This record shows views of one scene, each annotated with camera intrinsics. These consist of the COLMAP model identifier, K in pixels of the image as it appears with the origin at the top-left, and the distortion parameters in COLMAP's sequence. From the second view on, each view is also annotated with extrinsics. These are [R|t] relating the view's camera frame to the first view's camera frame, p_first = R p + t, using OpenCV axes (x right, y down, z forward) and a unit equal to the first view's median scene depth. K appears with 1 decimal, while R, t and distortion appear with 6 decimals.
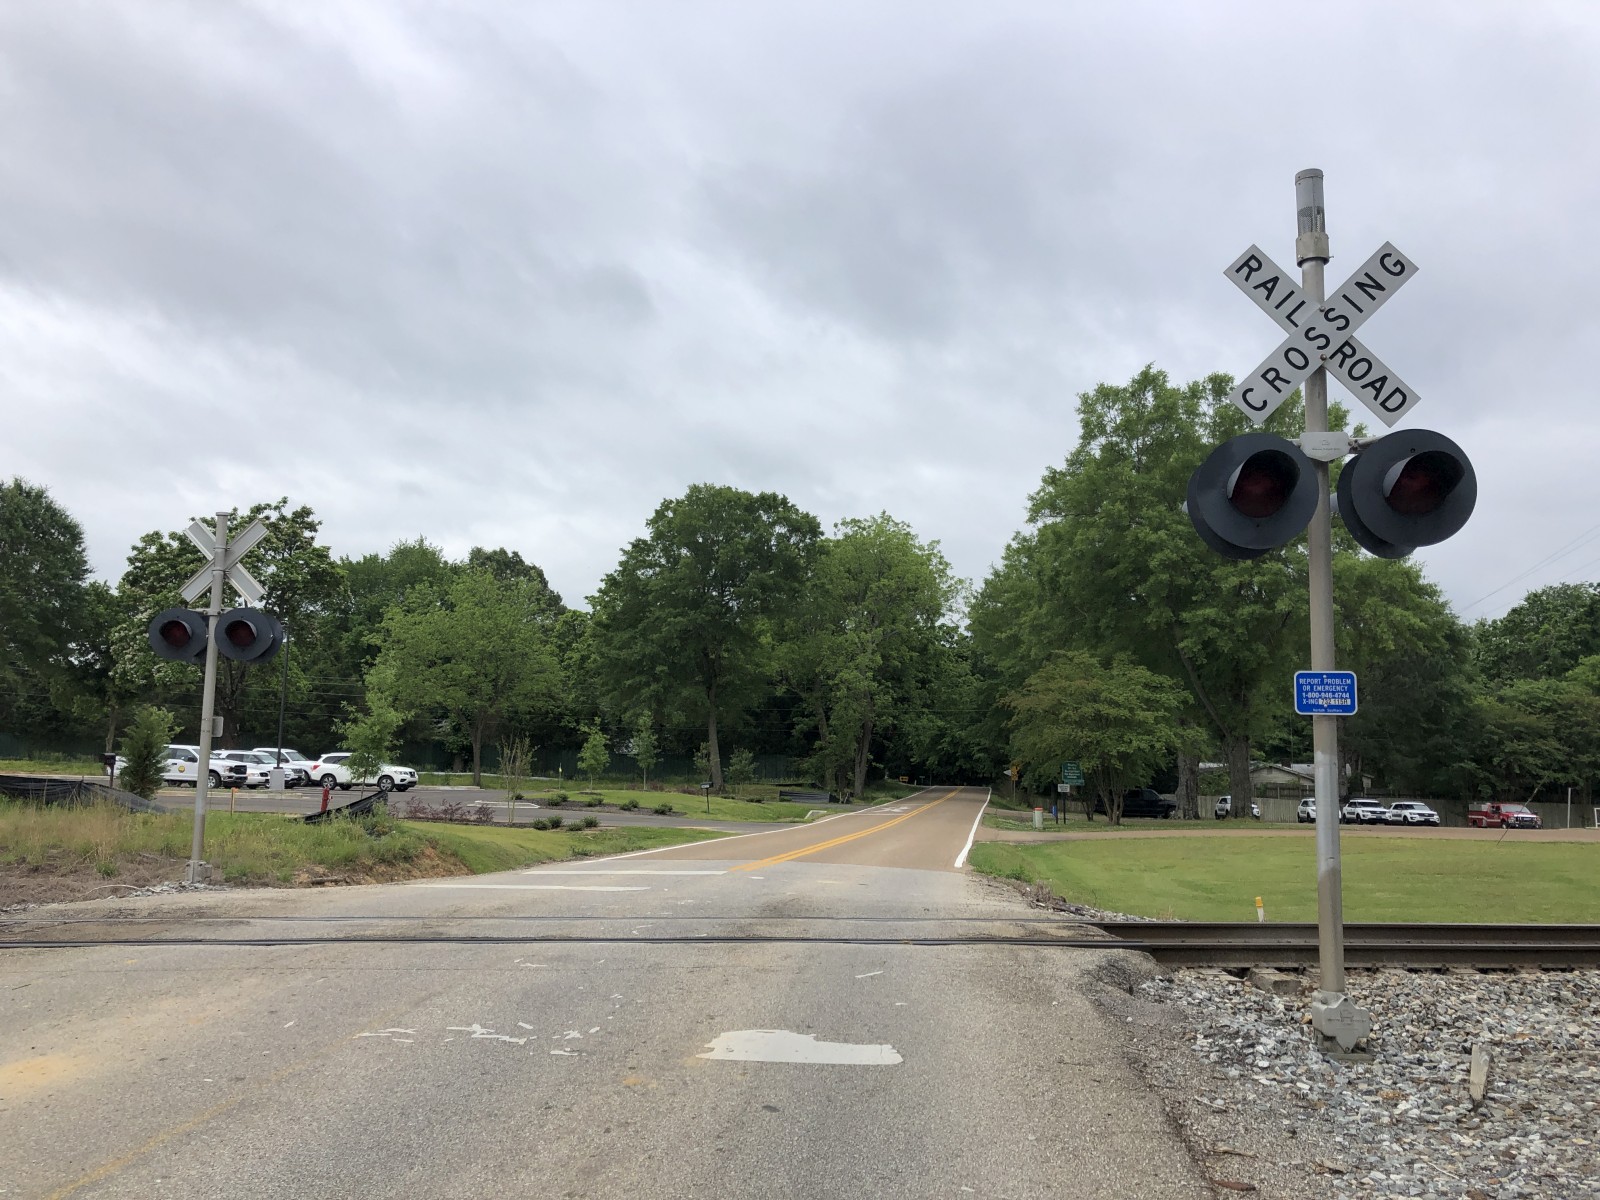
lens RADIAL K [[1313.0, 0, 794.5], [0, 1313.0, 559.1], [0, 0, 1]] dist [0.016794, -0.002997]
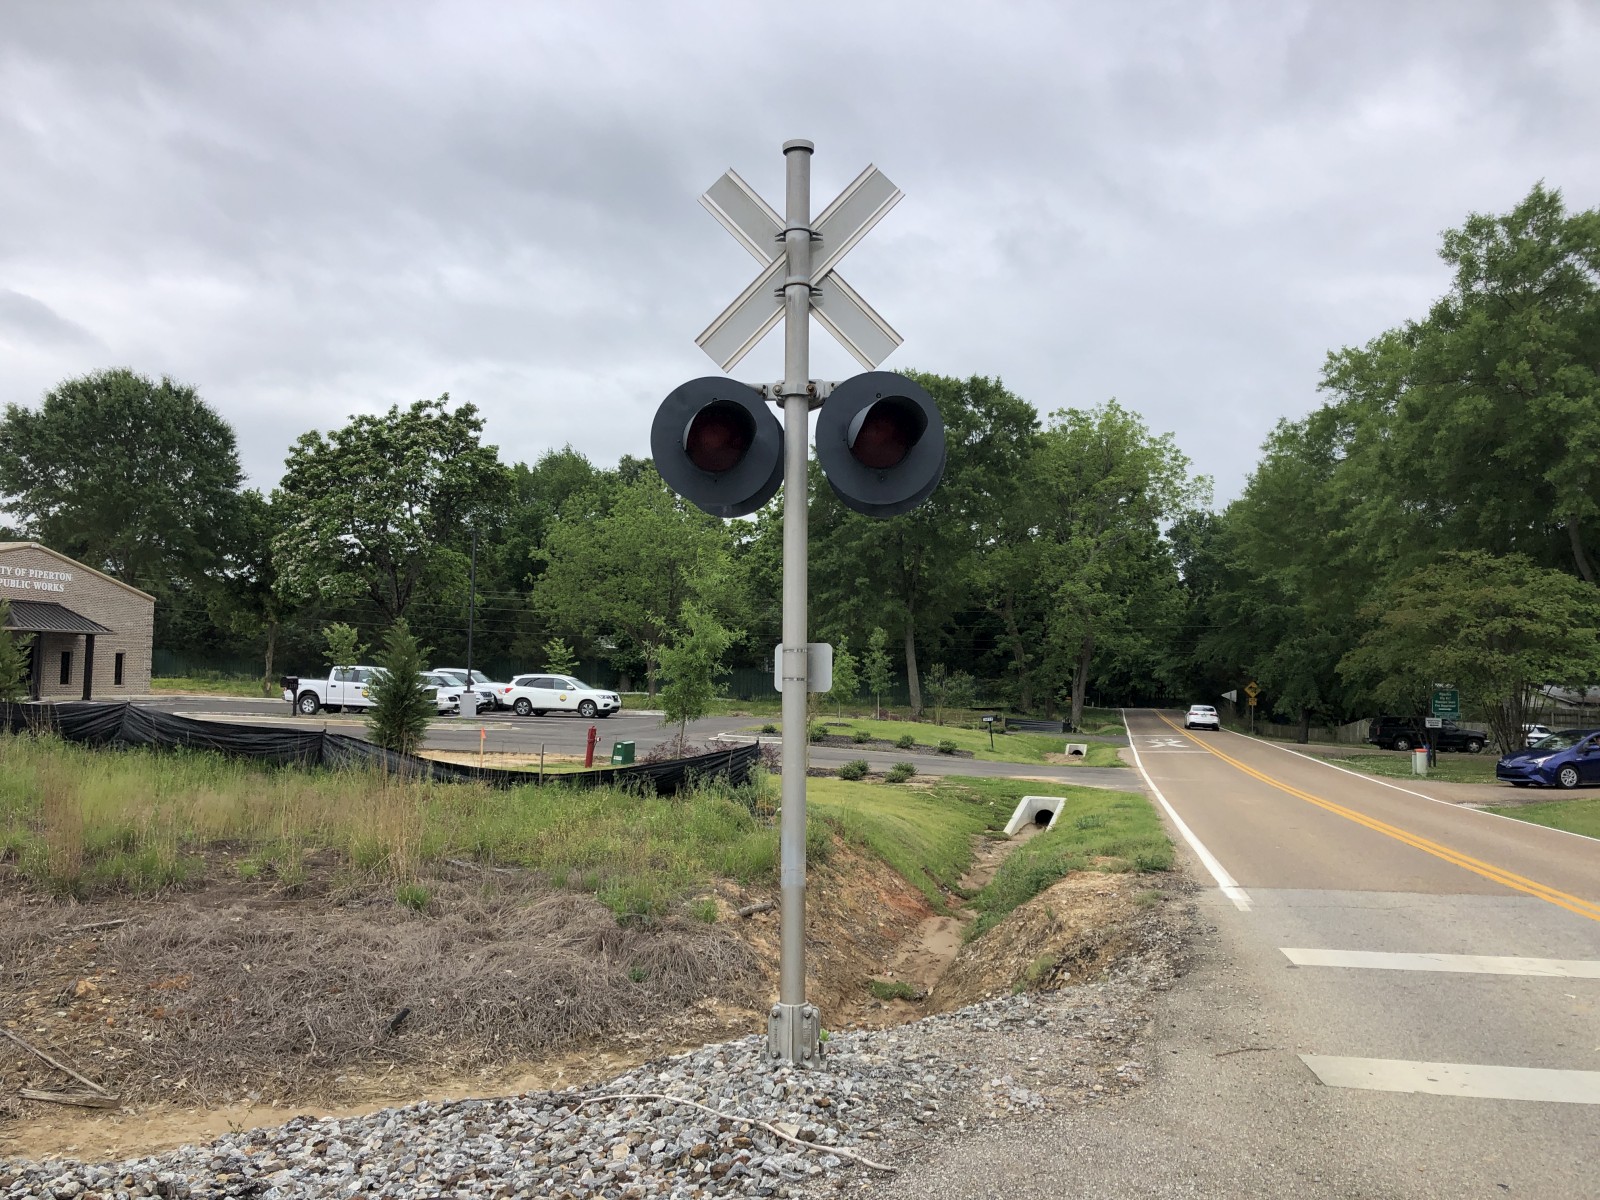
lens RADIAL K [[1321.3, 0, 800.0], [0, 1321.3, 600.0], [0, 0, 1]] dist [0.017214, 0.009559]
pose [[0.996589, -0.002270, -0.082489, -0.092072], [0.010055, 0.995514, 0.094084, 0.015350], [0.081905, -0.094592, 0.992141, 0.135246]]
